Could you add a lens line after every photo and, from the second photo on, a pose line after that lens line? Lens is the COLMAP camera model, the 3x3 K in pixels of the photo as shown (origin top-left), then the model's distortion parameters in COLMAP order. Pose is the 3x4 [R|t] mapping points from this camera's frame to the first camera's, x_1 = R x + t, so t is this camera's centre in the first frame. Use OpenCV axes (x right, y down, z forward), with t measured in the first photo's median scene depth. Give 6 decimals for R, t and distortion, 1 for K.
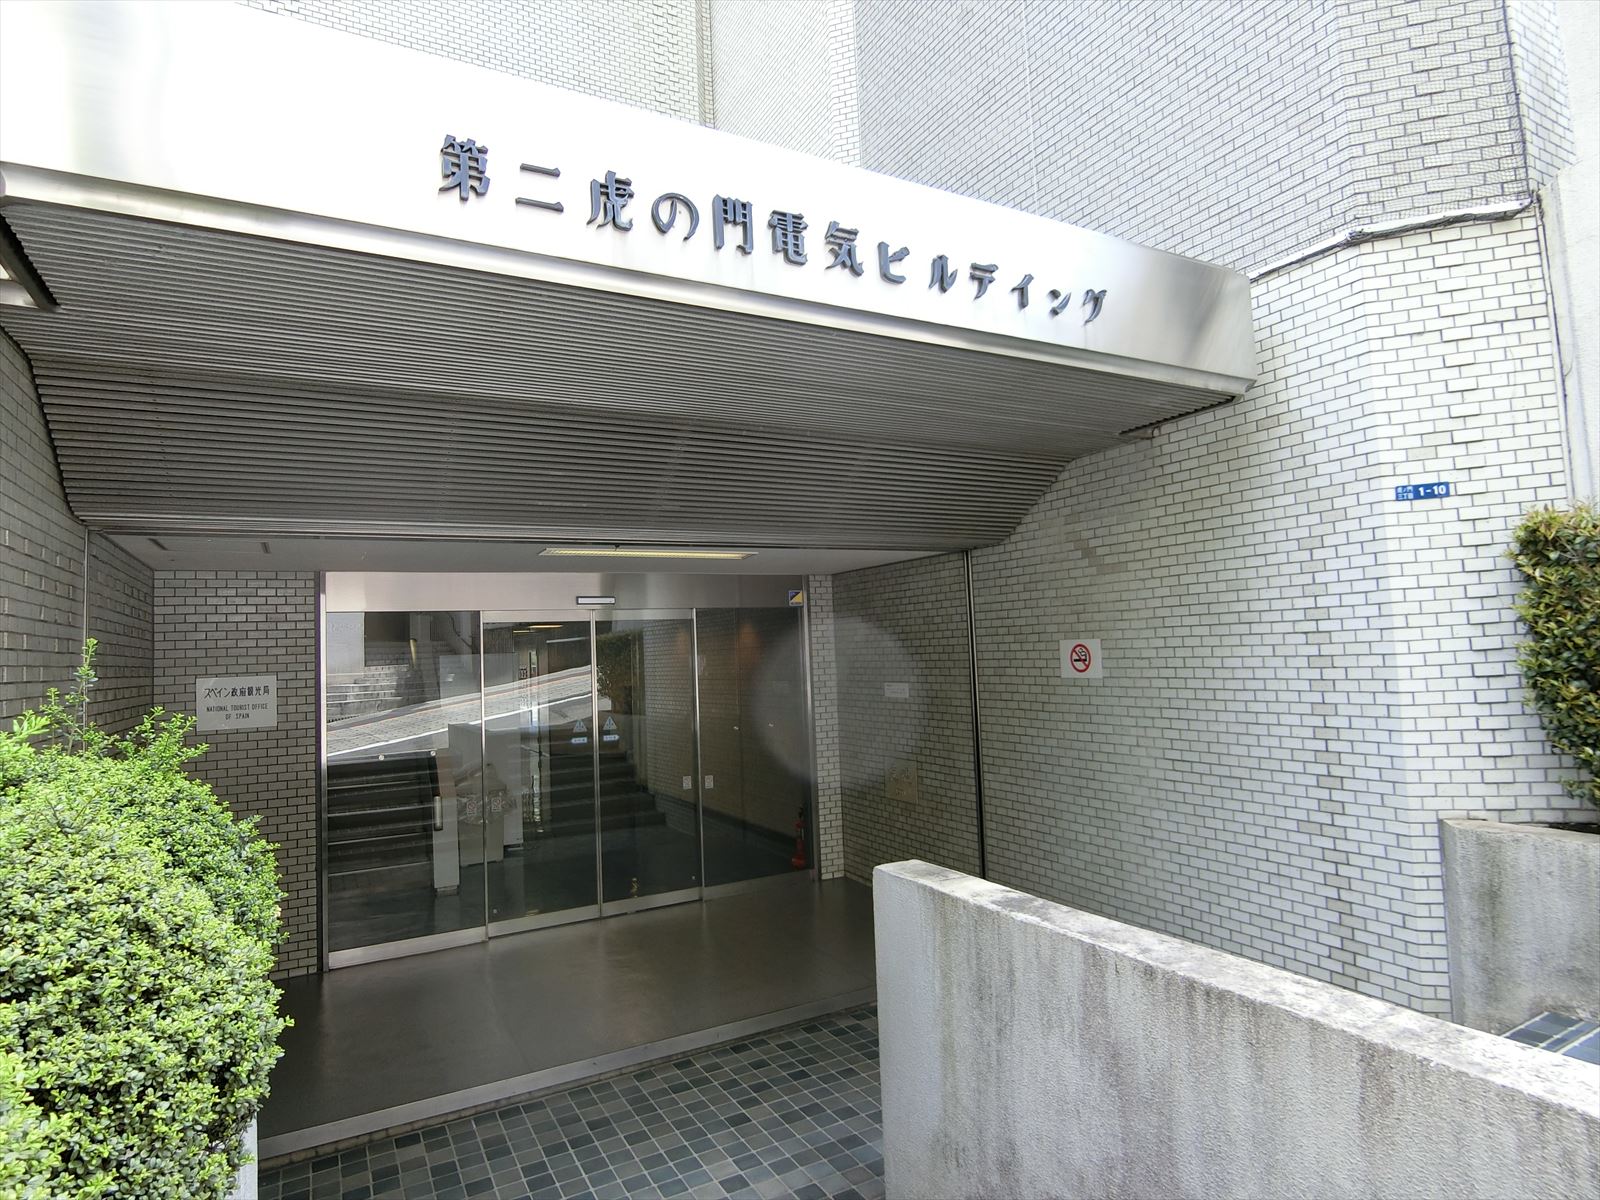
lens RADIAL K [[901.8, 0, 800.0], [0, 901.8, 600.0], [0, 0, 1]] dist [-0.014146, -0.000165]
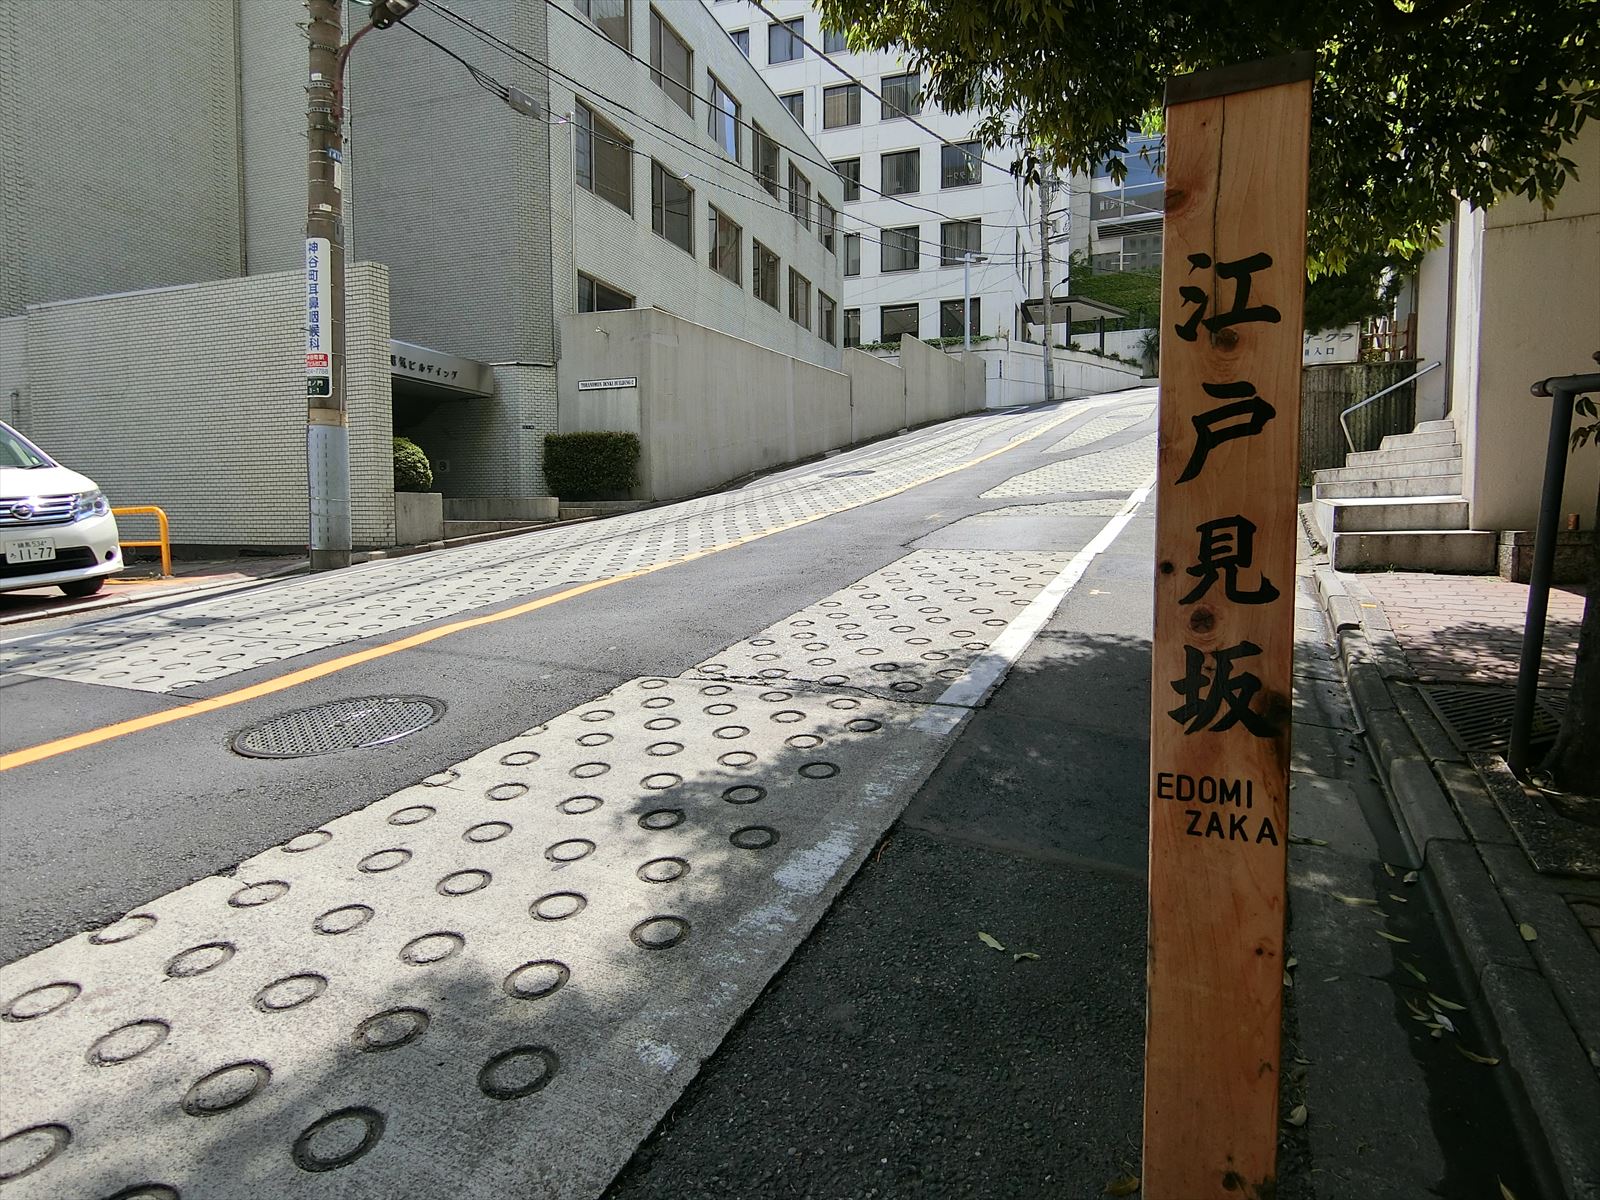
lens RADIAL K [[862.6, 0, 749.0], [0, 862.6, 566.9], [0, 0, 1]] dist [0.029301, -0.000209]
pose [[0.780115, 0.014421, 0.625470, -1.115540], [-0.076082, 0.994501, 0.071963, 0.174707], [-0.620993, -0.103727, 0.776922, -3.089340]]
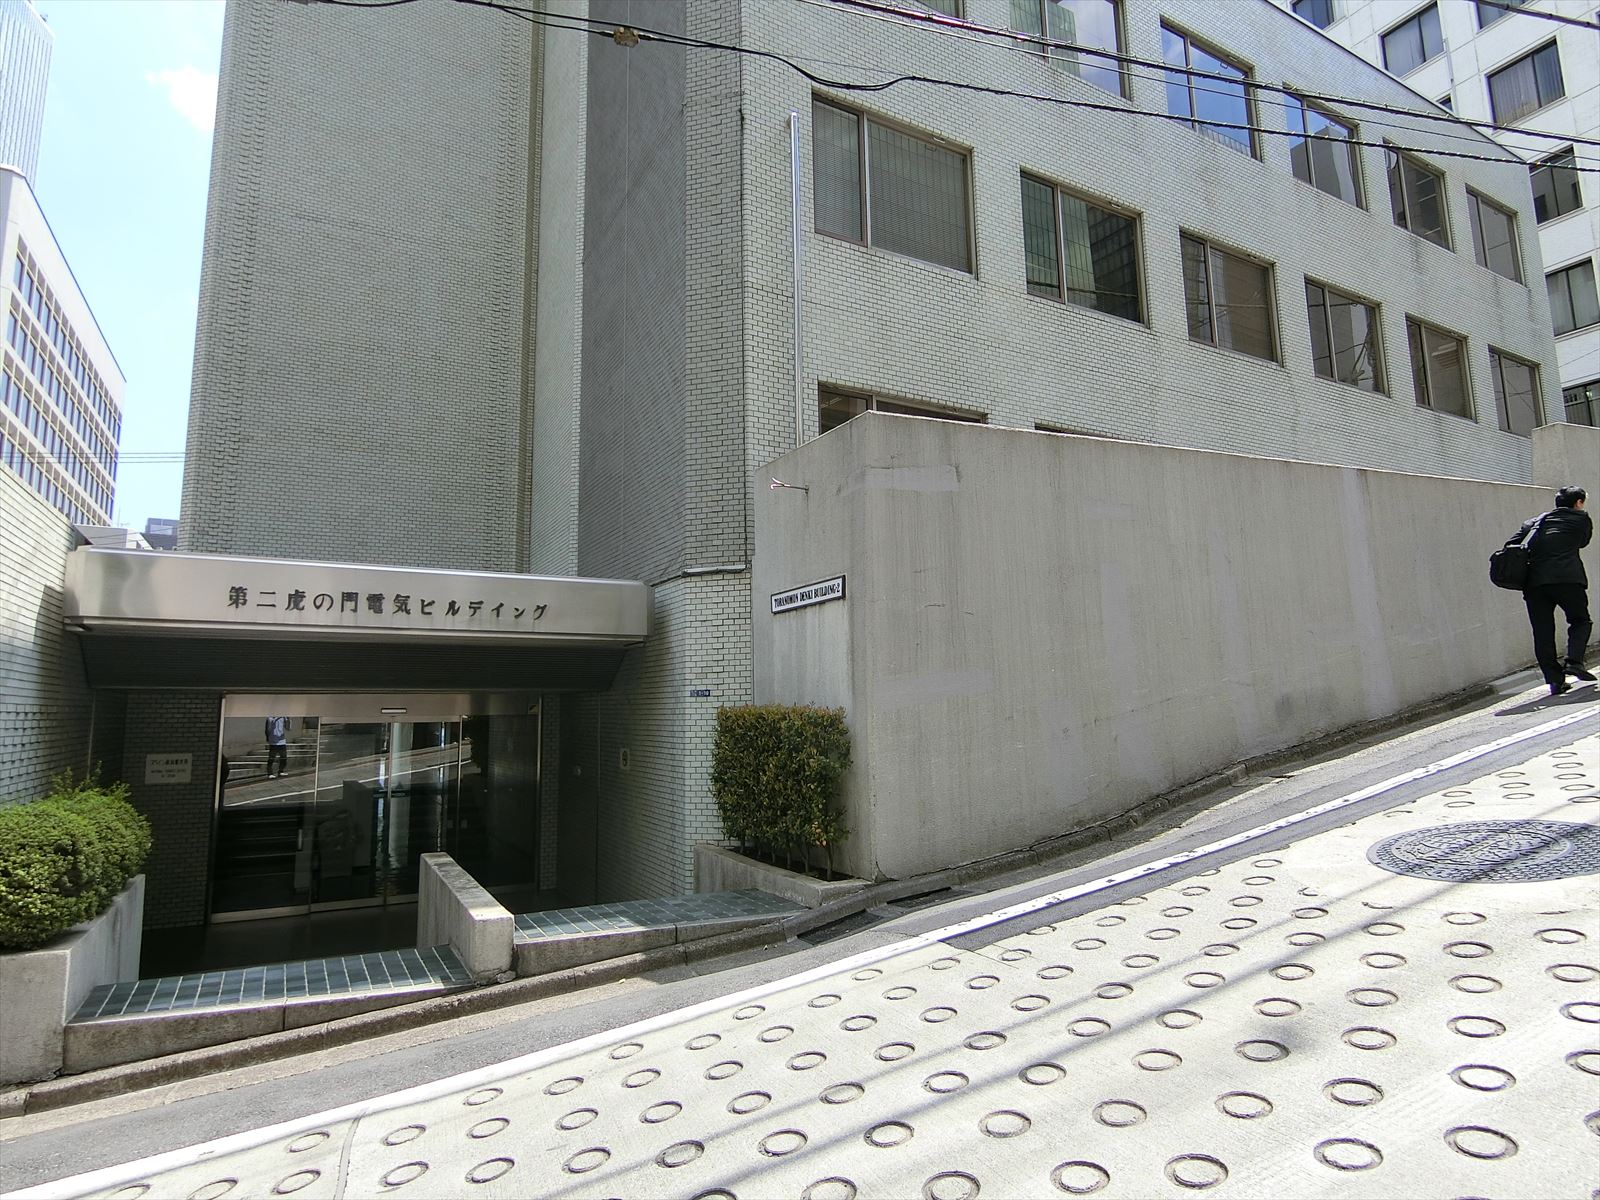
lens RADIAL K [[899.2, 0, 800.0], [0, 899.2, 600.0], [0, 0, 1]] dist [-0.008855, -0.001684]
pose [[0.999468, 0.030421, 0.011741, 0.931135], [-0.029541, 0.997181, -0.068974, -0.209940], [-0.013806, 0.068590, 0.997549, -1.268897]]
